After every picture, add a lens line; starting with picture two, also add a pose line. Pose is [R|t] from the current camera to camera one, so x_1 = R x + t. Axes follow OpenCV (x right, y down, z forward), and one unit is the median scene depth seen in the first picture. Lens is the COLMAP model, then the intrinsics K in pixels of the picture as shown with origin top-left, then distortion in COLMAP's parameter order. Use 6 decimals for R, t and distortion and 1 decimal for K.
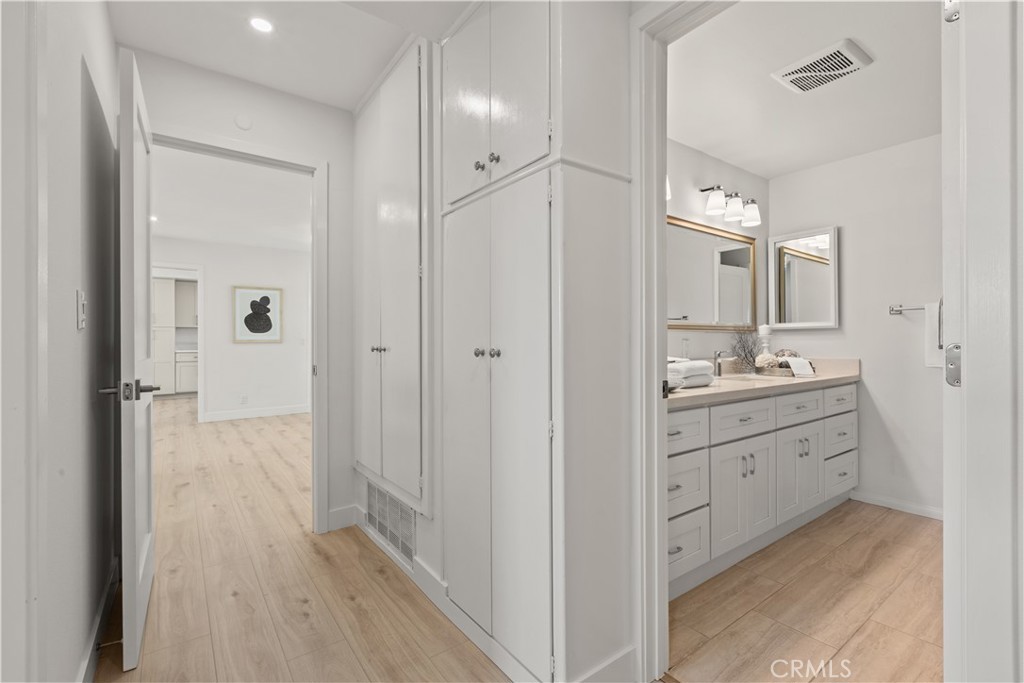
lens RADIAL K [[462.4, 0, 508.3], [0, 462.4, 339.8], [0, 0, 1]] dist [0.007090, -0.003965]
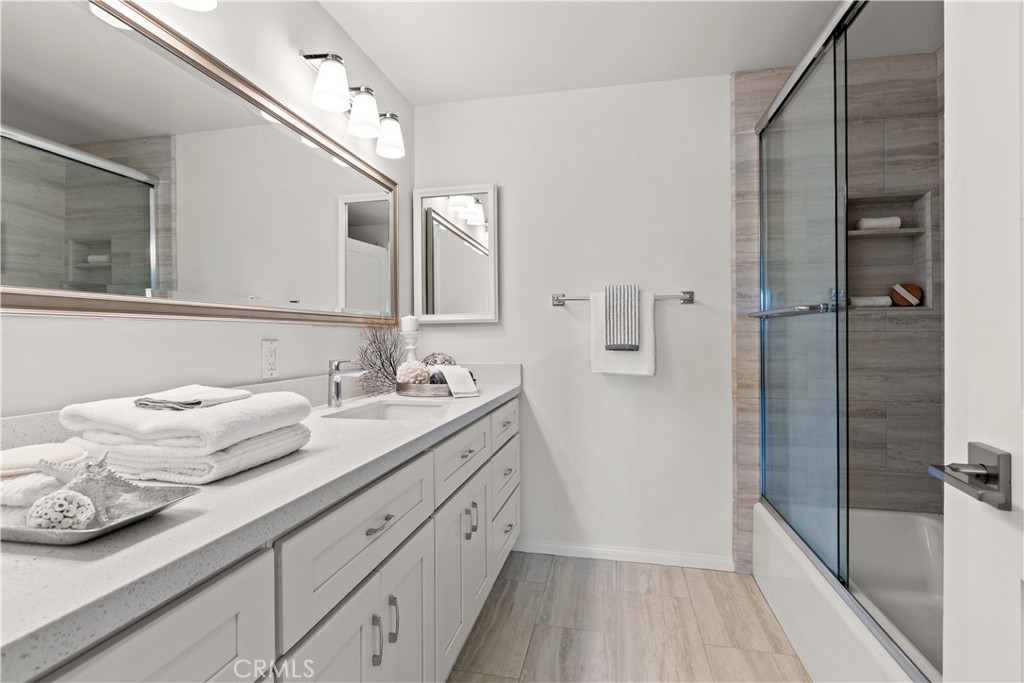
lens RADIAL K [[489.2, 0, 513.0], [0, 489.2, 332.7], [0, 0, 1]] dist [-0.018137, 0.000860]
pose [[0.746238, 0.002893, 0.665673, 0.218277], [0.001555, 0.999980, -0.006089, -0.004186], [-0.665678, 0.005578, 0.746218, 0.415472]]
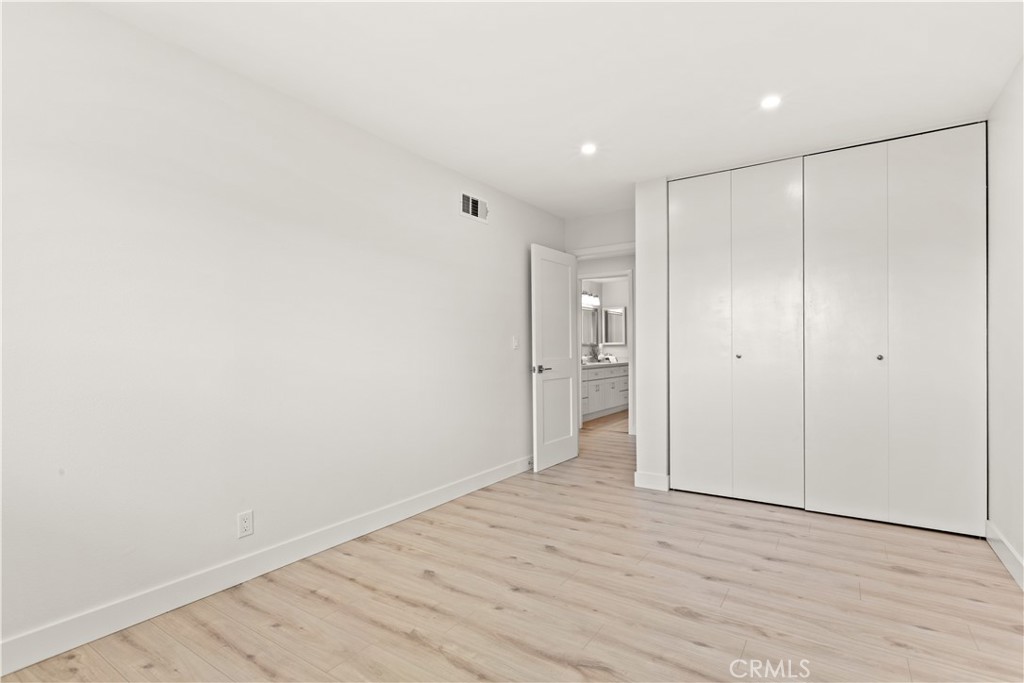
lens RADIAL K [[489.2, 0, 513.6], [0, 489.2, 345.2], [0, 0, 1]] dist [-0.018137, 0.000860]
pose [[0.942166, 0.009595, 0.335011, -0.851983], [-0.004806, 0.999874, -0.015121, 0.020934], [-0.335114, 0.012636, 0.942093, -1.461455]]
